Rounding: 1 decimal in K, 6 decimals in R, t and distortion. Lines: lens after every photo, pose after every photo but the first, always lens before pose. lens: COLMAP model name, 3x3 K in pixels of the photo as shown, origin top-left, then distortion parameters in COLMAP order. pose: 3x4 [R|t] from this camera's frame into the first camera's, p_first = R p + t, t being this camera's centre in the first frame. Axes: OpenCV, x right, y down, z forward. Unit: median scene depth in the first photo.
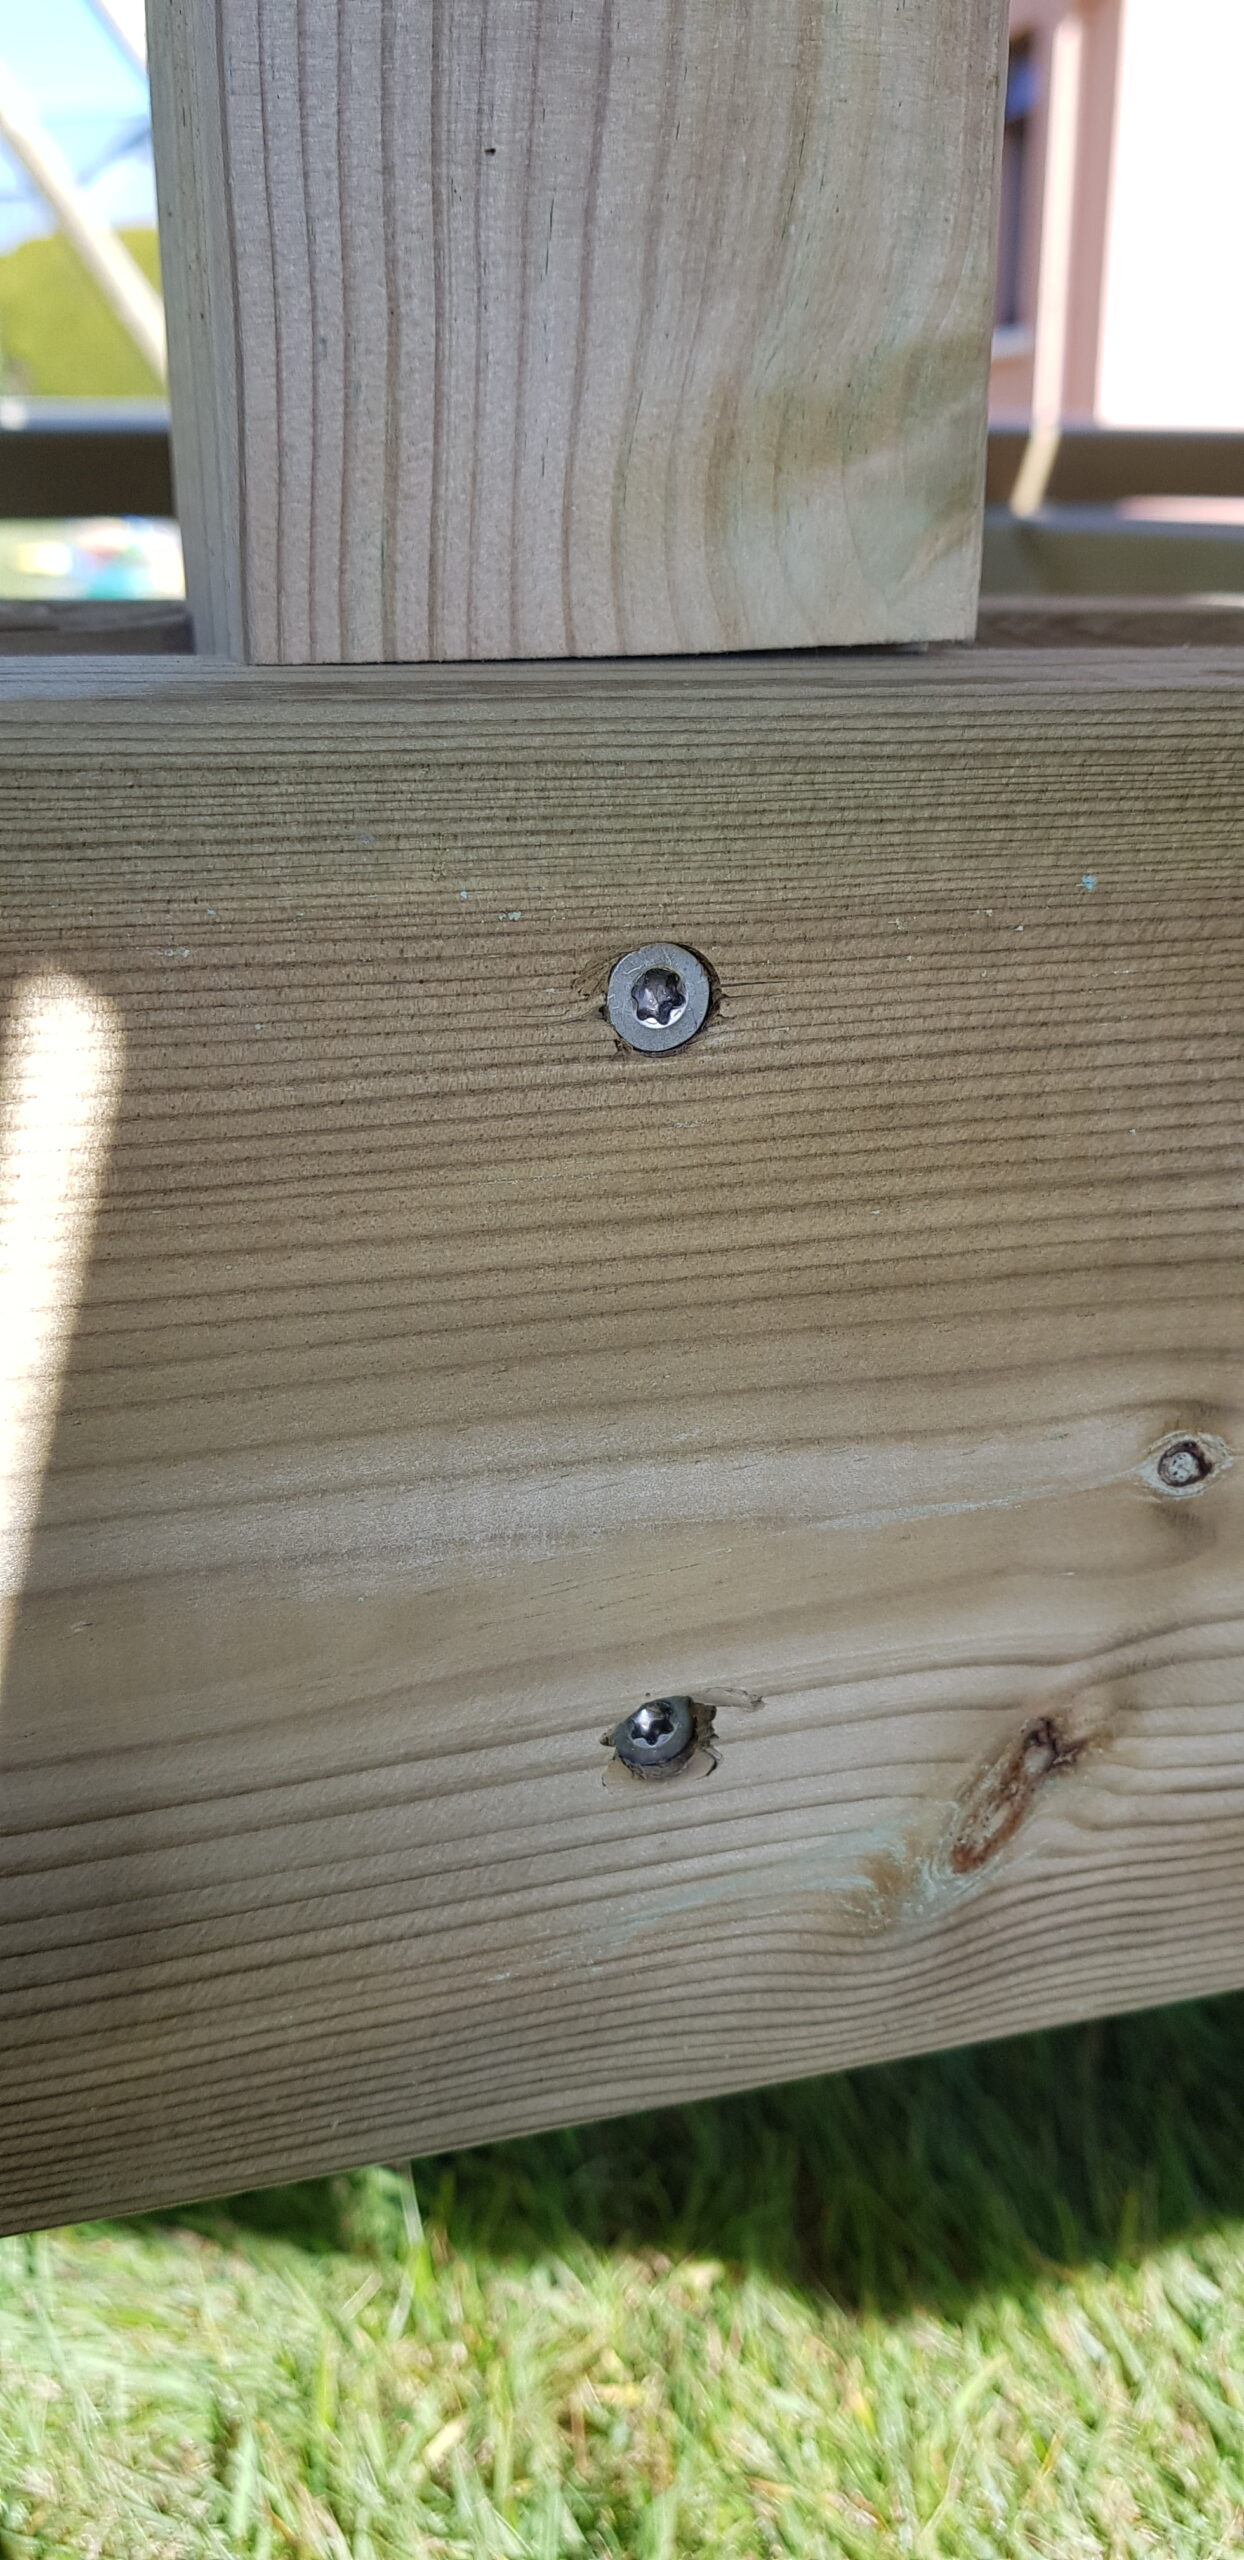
lens RADIAL K [[1957.9, 0, 635.2], [0, 1957.9, 1255.5], [0, 0, 1]] dist [0.080733, -0.131374]
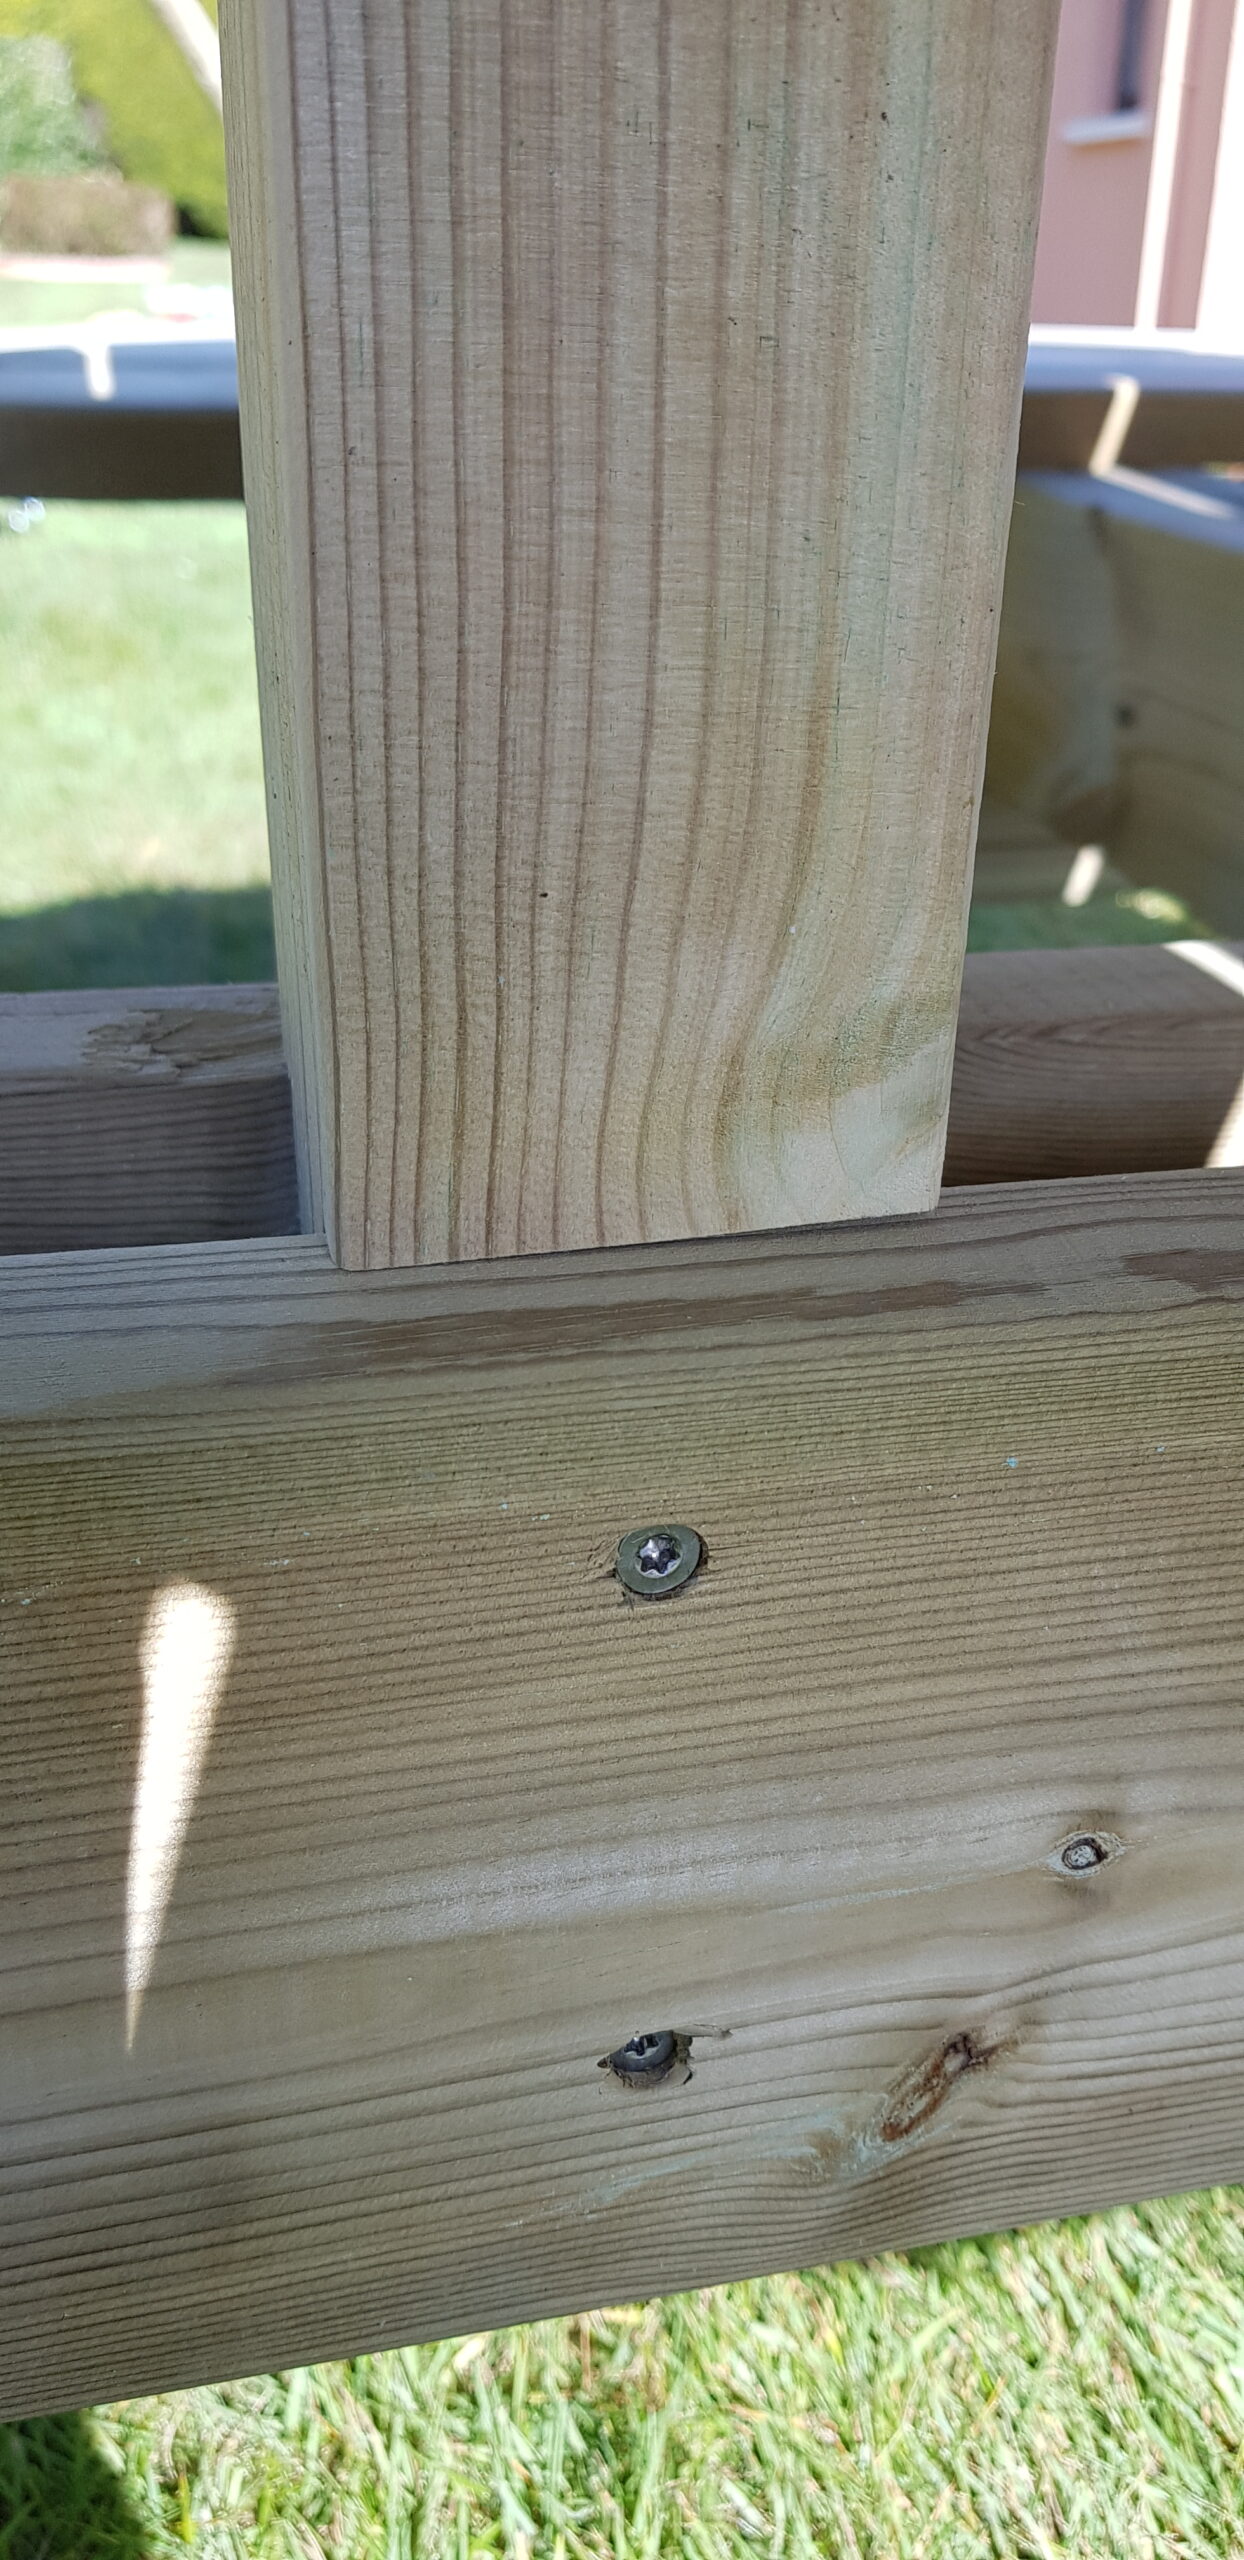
lens RADIAL K [[1957.9, 0, 639.1], [0, 1957.9, 1265.5], [0, 0, 1]] dist [0.080733, -0.131374]
pose [[0.998938, 0.037660, -0.026530, 0.024059], [-0.034543, 0.993385, 0.109511, -0.425027], [0.030479, -0.108479, 0.993631, -0.209594]]
